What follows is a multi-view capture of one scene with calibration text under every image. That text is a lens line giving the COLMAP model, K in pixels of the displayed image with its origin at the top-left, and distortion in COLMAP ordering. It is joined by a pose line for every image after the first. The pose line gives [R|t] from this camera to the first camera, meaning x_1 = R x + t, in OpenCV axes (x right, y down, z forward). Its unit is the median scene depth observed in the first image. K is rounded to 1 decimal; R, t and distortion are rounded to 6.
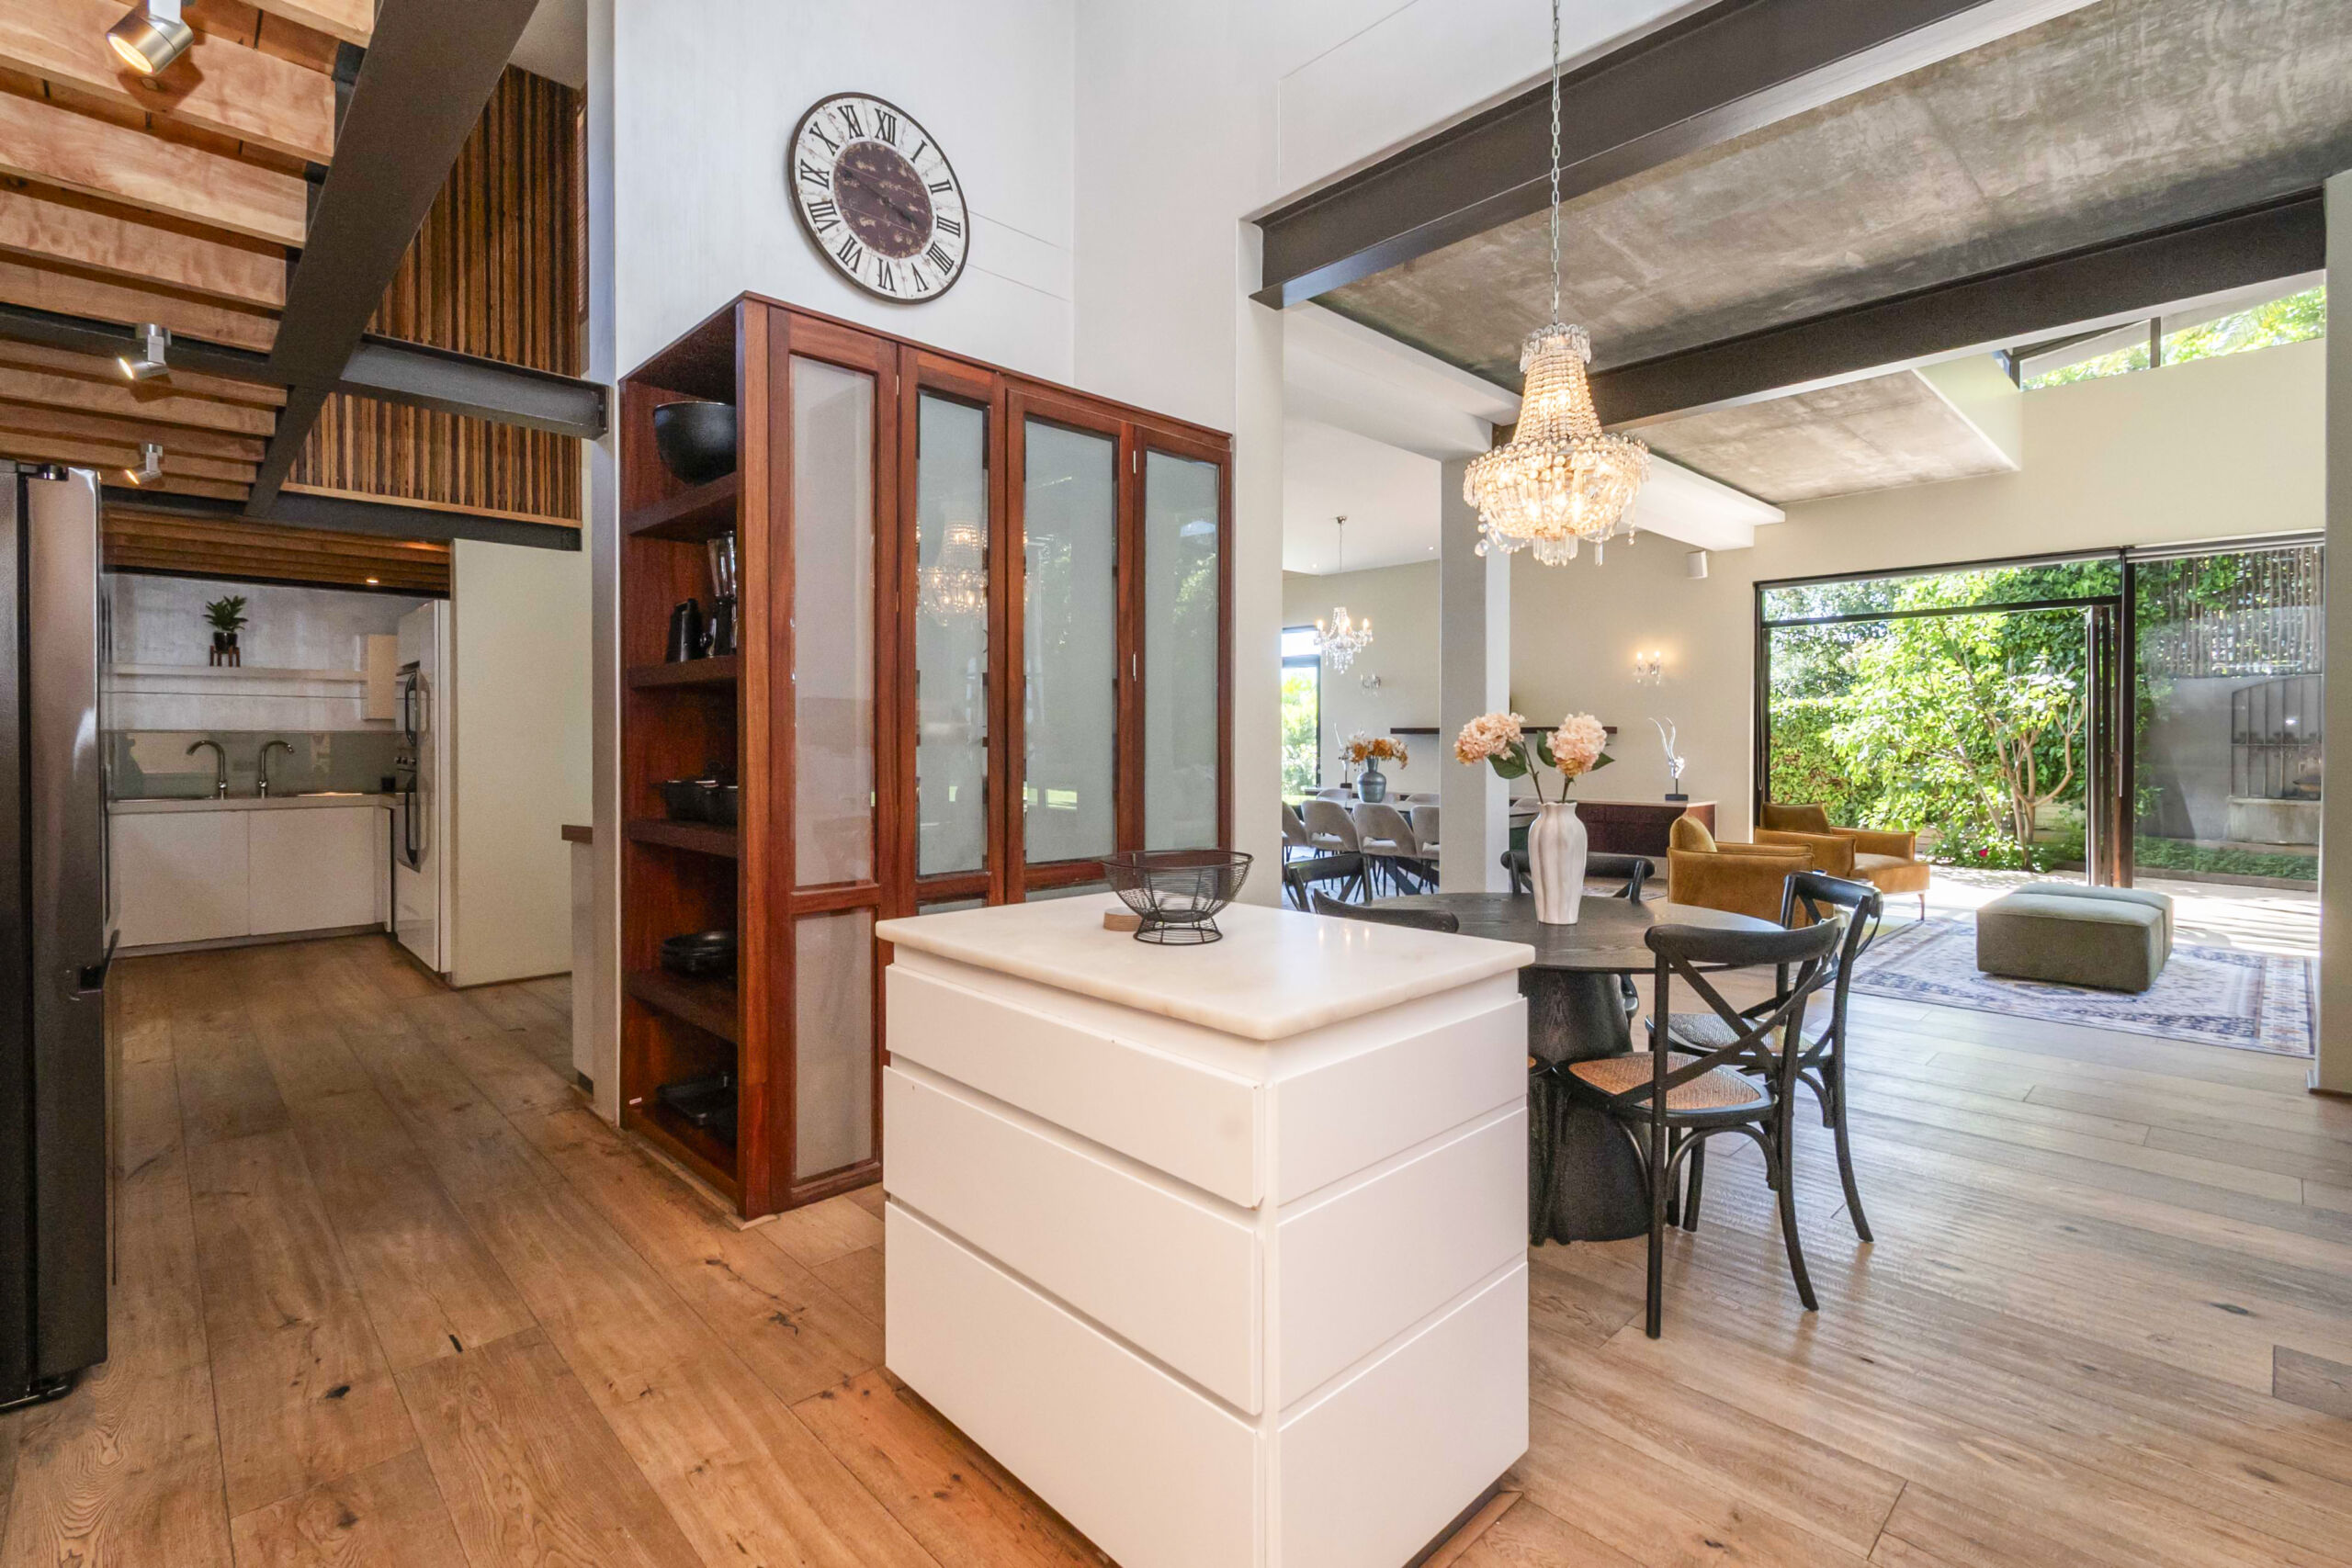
lens RADIAL K [[1091.8, 0, 1184.0], [0, 1091.8, 748.9], [0, 0, 1]] dist [0.004101, -0.001224]
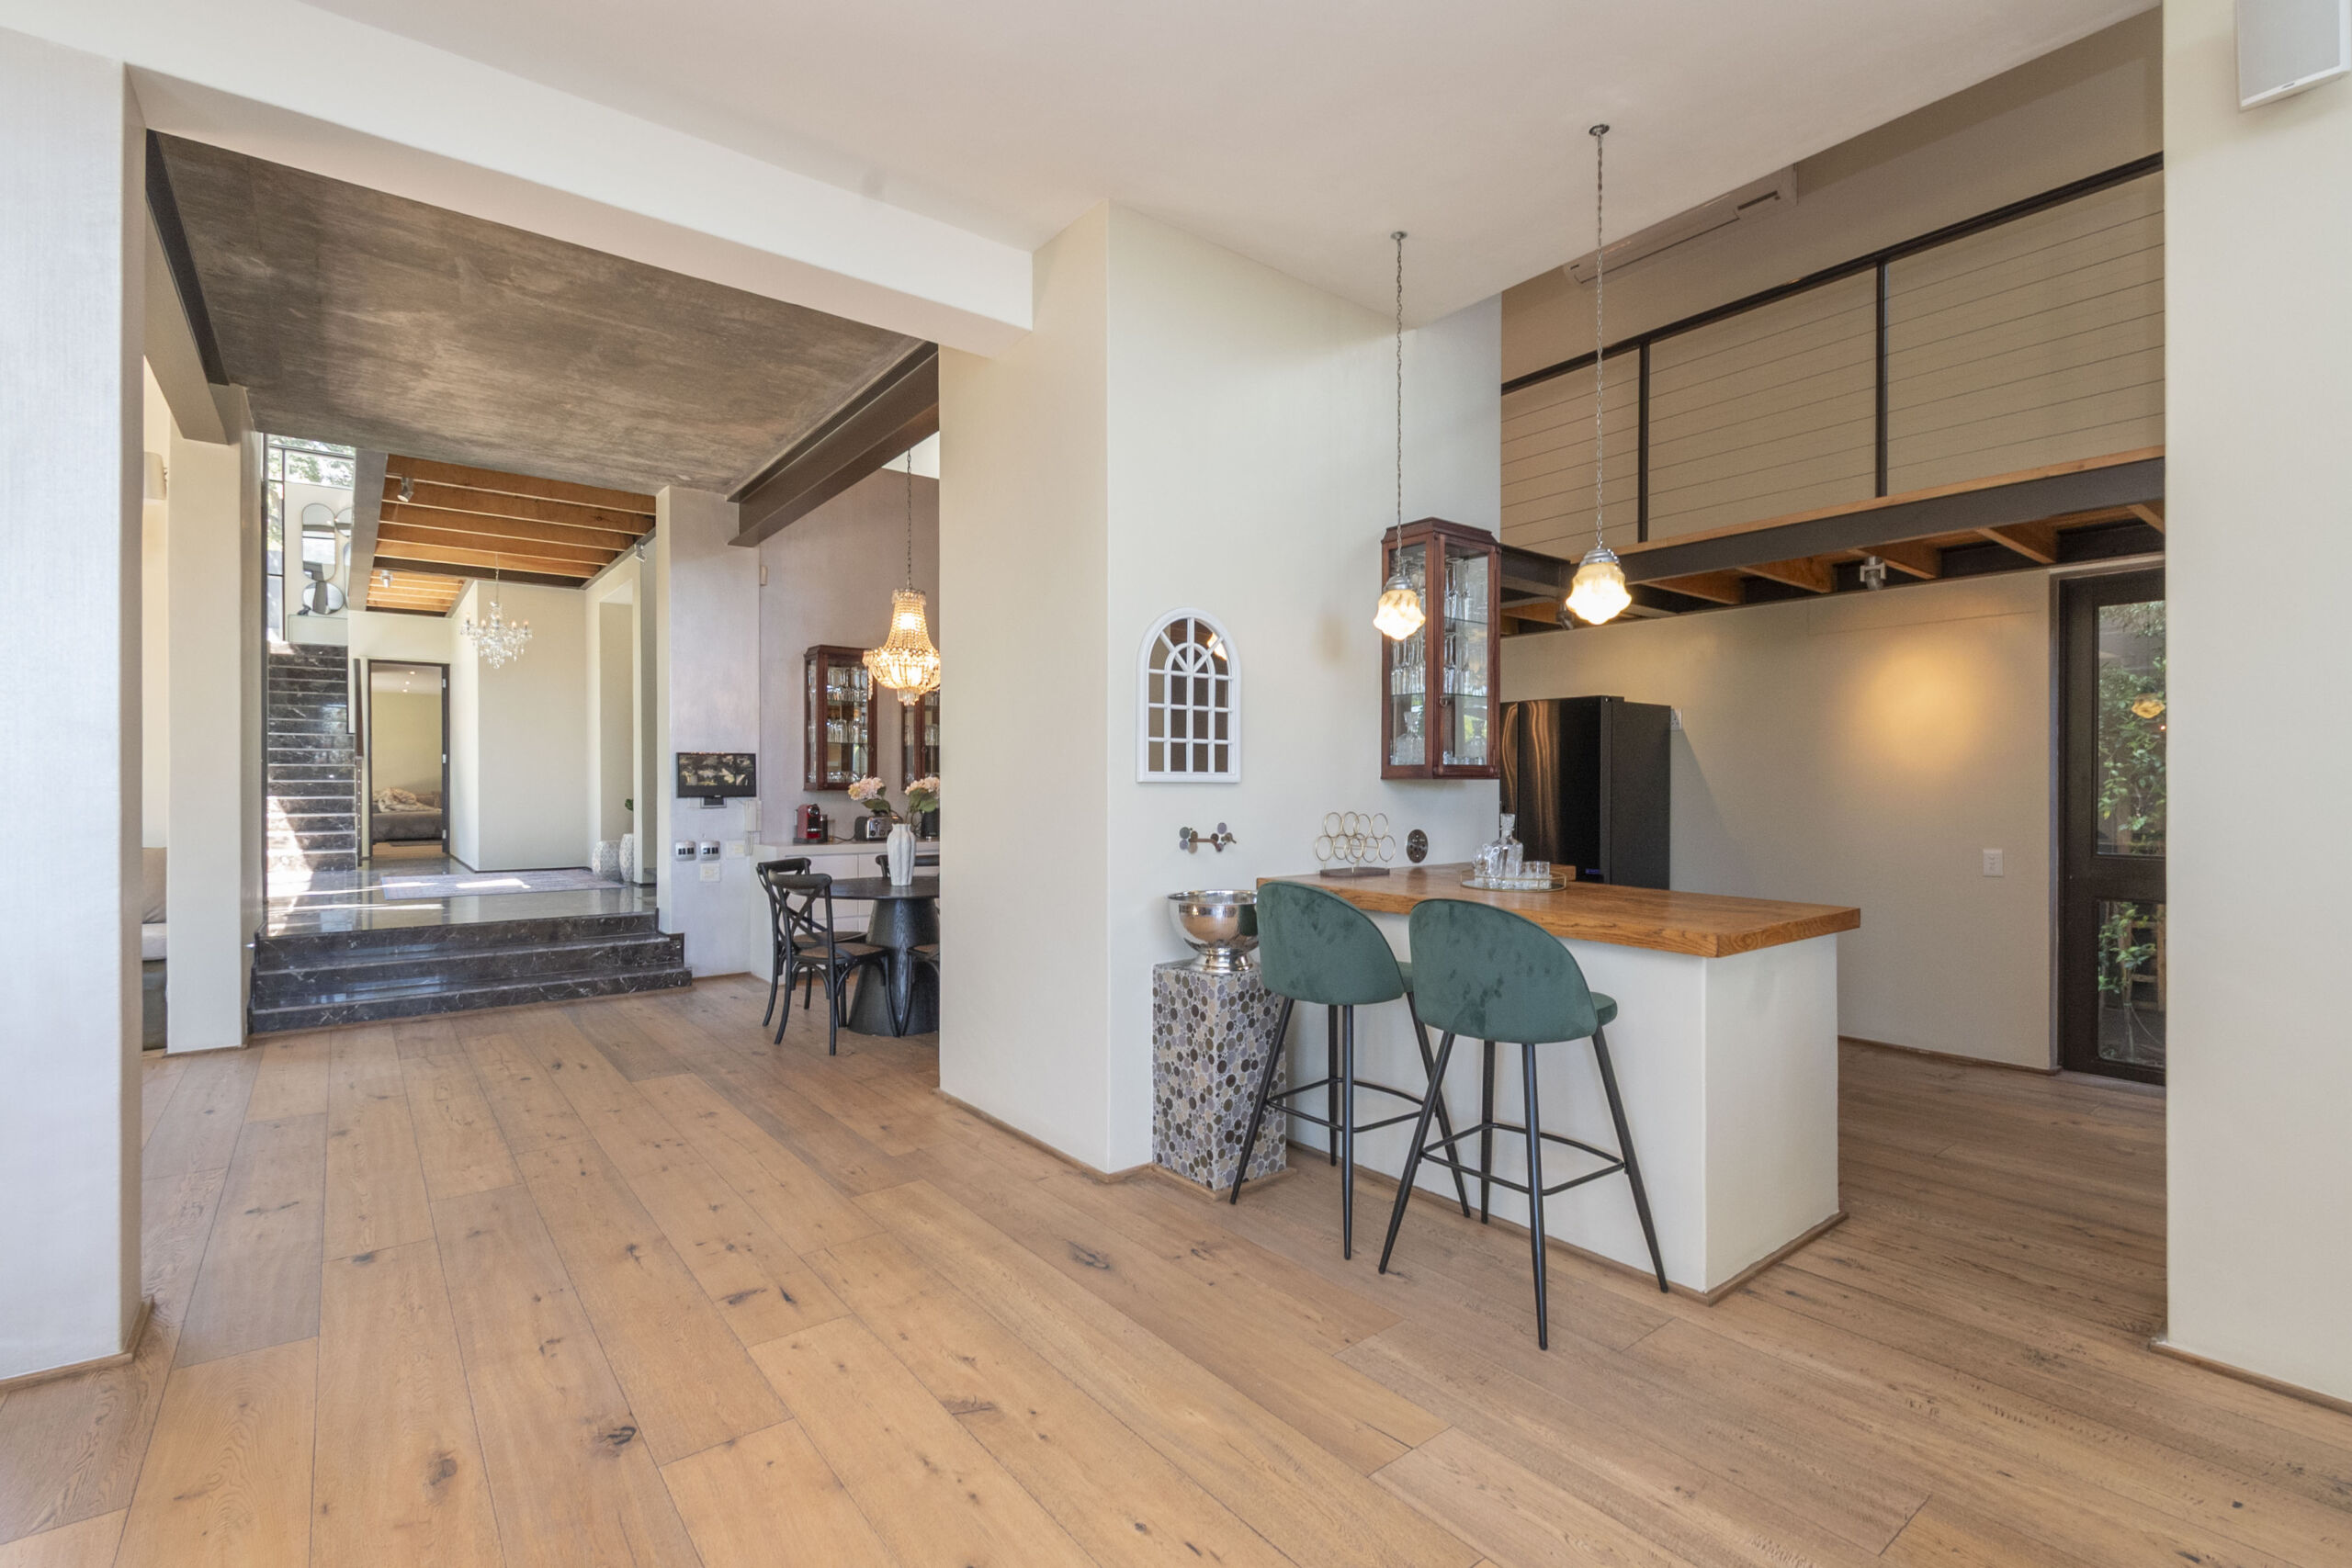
lens RADIAL K [[1091.8, 0, 1173.9], [0, 1091.8, 788.9], [0, 0, 1]] dist [0.004101, -0.001224]
pose [[-0.993346, -0.004050, 0.115098, -0.378060], [-0.003908, 0.999991, 0.001460, -0.021322], [-0.115103, 0.001000, -0.993353, 2.924457]]
